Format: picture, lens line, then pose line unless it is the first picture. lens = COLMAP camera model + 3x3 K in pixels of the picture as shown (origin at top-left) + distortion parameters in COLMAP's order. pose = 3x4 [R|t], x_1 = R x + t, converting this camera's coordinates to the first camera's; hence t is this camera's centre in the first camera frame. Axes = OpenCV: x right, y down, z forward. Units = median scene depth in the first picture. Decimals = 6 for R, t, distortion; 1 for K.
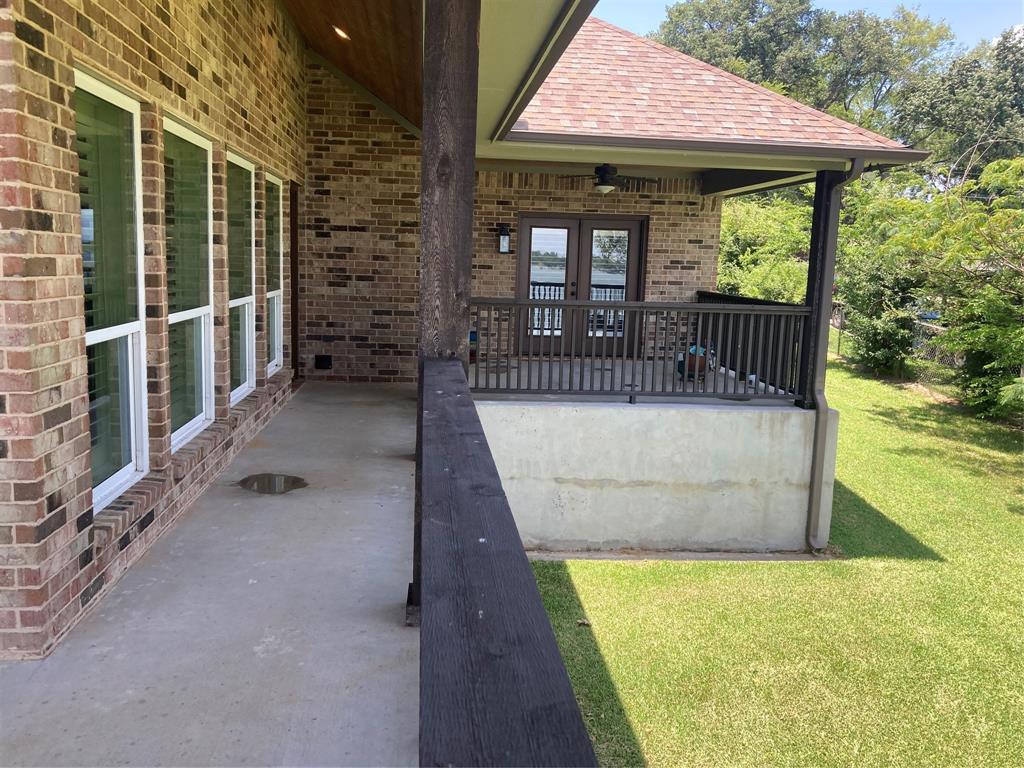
lens RADIAL K [[840.7, 0, 511.2], [0, 840.7, 381.6], [0, 0, 1]] dist [0.045928, -0.050807]
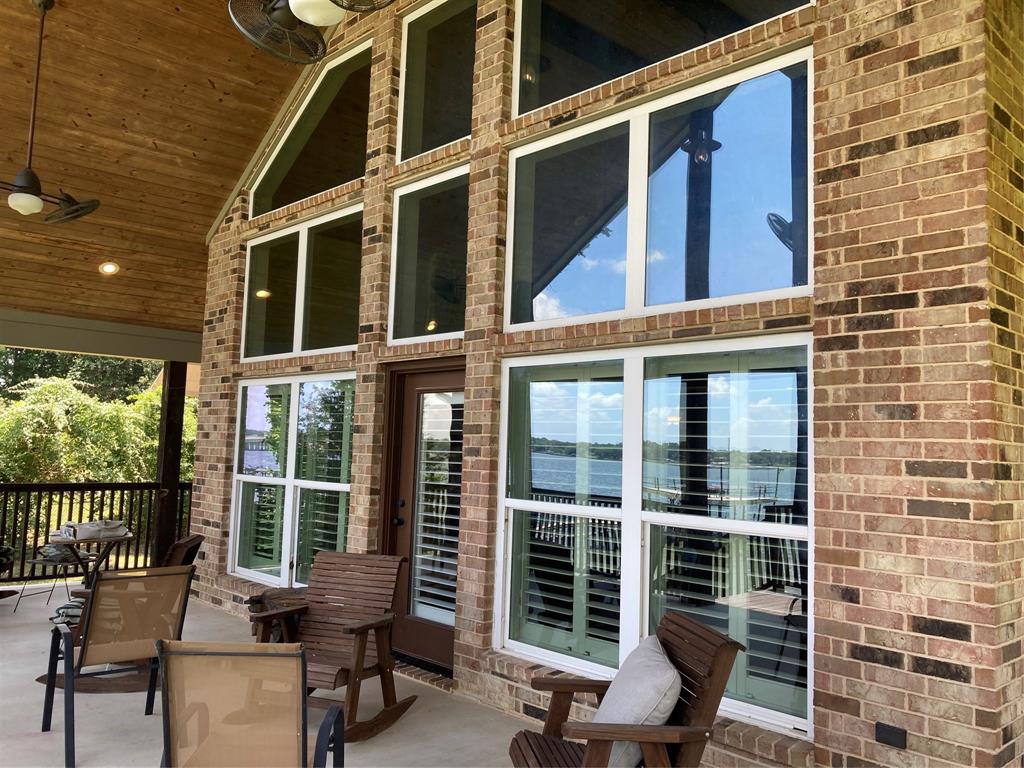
lens RADIAL K [[840.7, 0, 511.3], [0, 840.7, 384.6], [0, 0, 1]] dist [0.045928, -0.050807]
pose [[0.619439, -0.077063, -0.781253, -0.067159], [-0.122831, 0.973399, -0.193407, -0.002072], [0.775376, 0.215766, 0.593496, -0.211175]]
